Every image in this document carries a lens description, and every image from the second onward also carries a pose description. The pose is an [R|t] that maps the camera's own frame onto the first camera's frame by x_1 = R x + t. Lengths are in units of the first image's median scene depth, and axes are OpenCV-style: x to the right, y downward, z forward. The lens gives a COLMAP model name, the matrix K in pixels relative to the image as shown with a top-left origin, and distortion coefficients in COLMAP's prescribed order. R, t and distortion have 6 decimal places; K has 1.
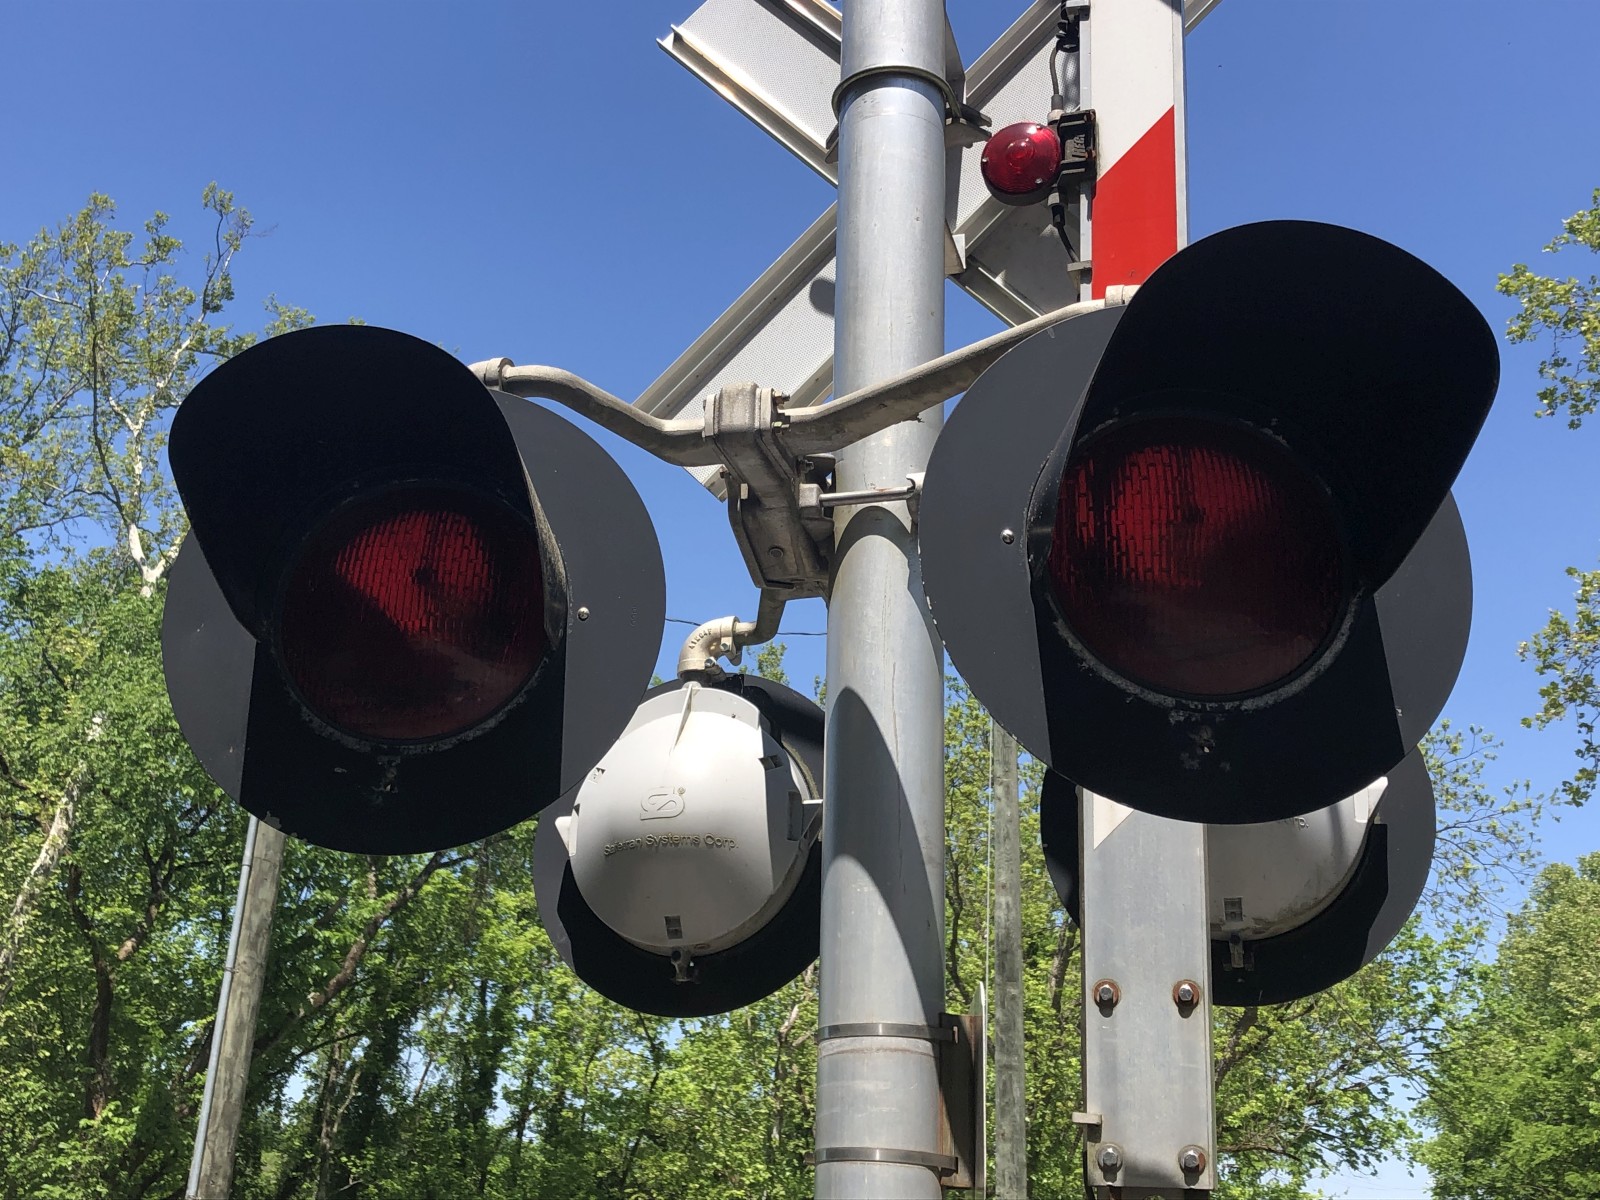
lens RADIAL K [[1931.3, 0, 794.1], [0, 1931.3, 554.8], [0, 0, 1]] dist [0.003903, 0.000000]
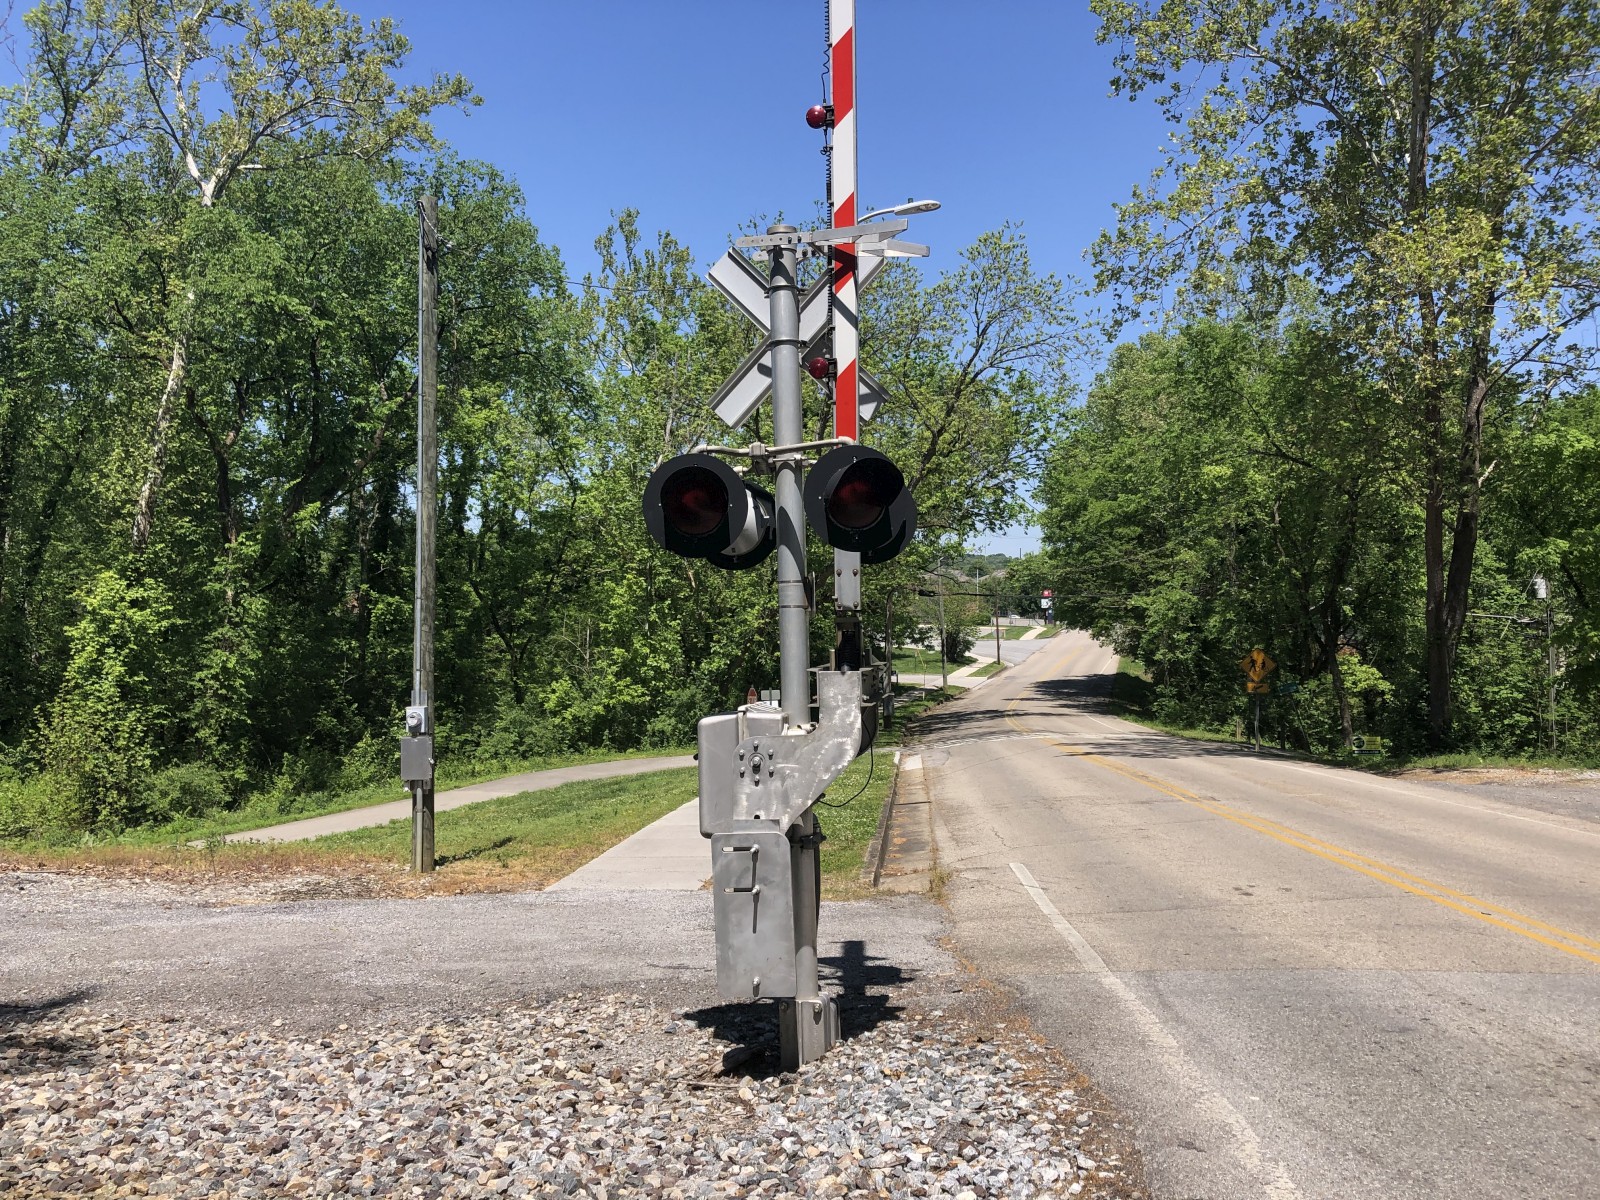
lens RADIAL K [[1319.9, 0, 785.1], [0, 1319.9, 574.1], [0, 0, 1]] dist [0.046673, -0.044689]
pose [[0.993417, -0.050516, 0.102817, -0.017934], [0.013879, 0.943985, 0.329696, -0.049423], [-0.113712, -0.326099, 0.938472, -0.119939]]
